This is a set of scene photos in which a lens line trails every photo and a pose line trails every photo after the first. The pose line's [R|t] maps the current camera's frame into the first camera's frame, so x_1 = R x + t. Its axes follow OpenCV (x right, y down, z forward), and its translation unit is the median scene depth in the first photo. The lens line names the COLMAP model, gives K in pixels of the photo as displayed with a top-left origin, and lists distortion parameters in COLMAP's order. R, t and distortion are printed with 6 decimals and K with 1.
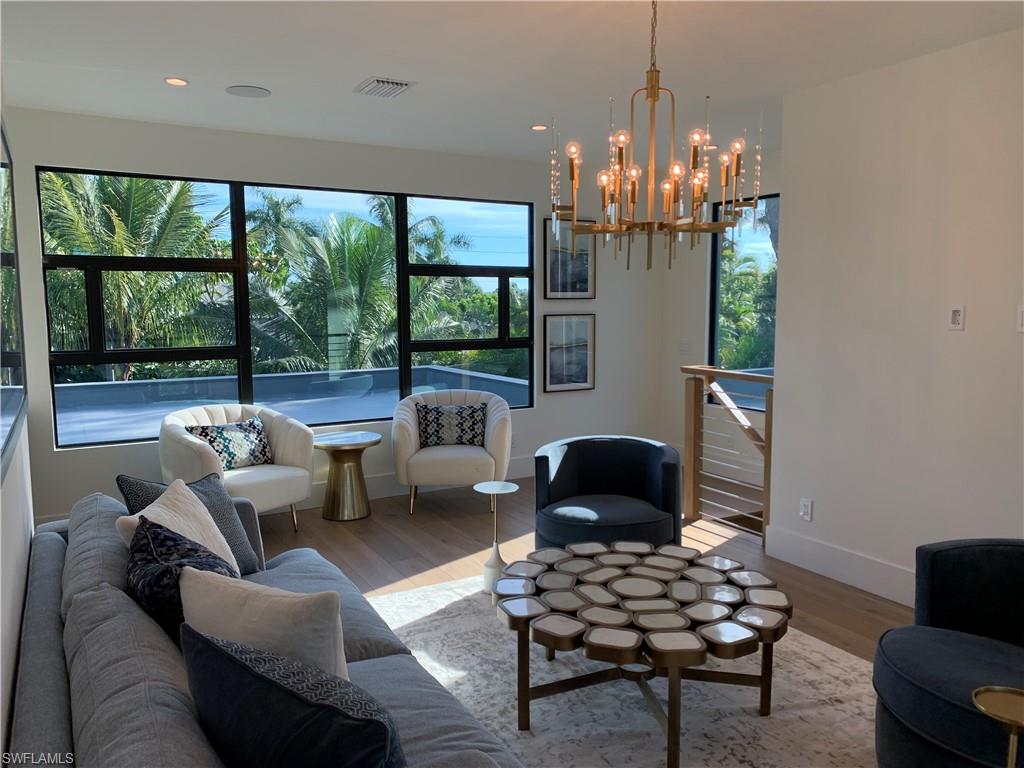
lens RADIAL K [[781.8, 0, 518.0], [0, 781.8, 385.6], [0, 0, 1]] dist [0.157770, -0.324788]
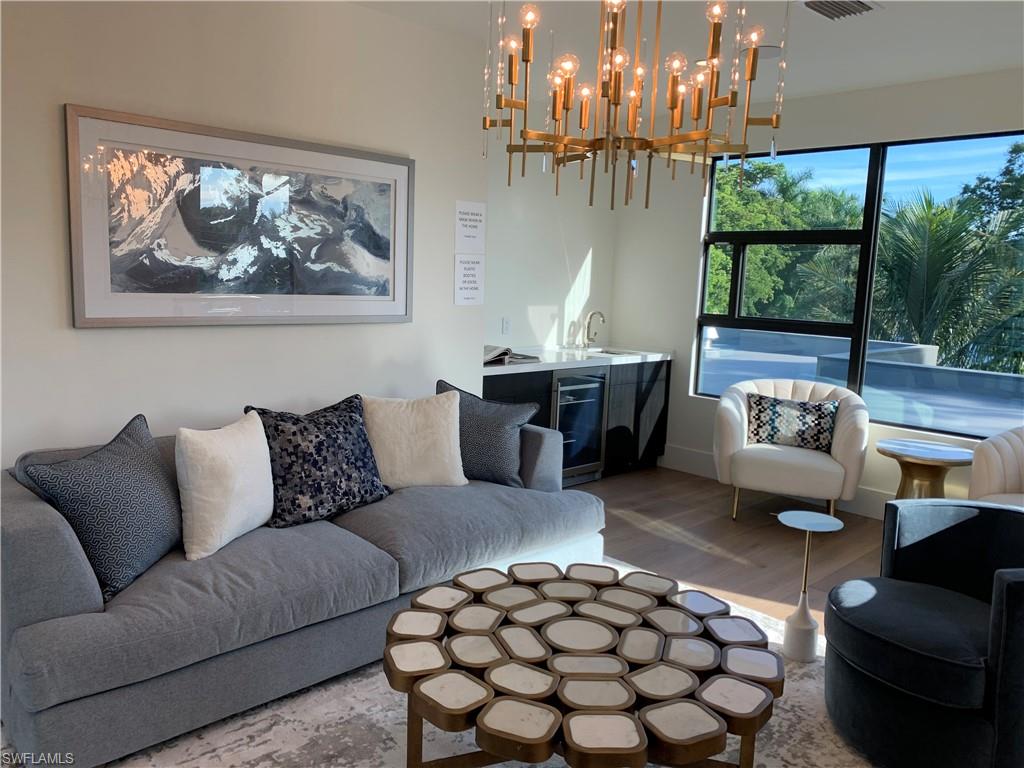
lens RADIAL K [[781.8, 0, 518.0], [0, 781.8, 385.6], [0, 0, 1]] dist [0.157770, -0.324788]
pose [[0.239211, 0.150419, -0.959246, 0.812844], [-0.144970, 0.982387, 0.117896, -0.058234], [0.960084, 0.110860, 0.256804, 0.712960]]
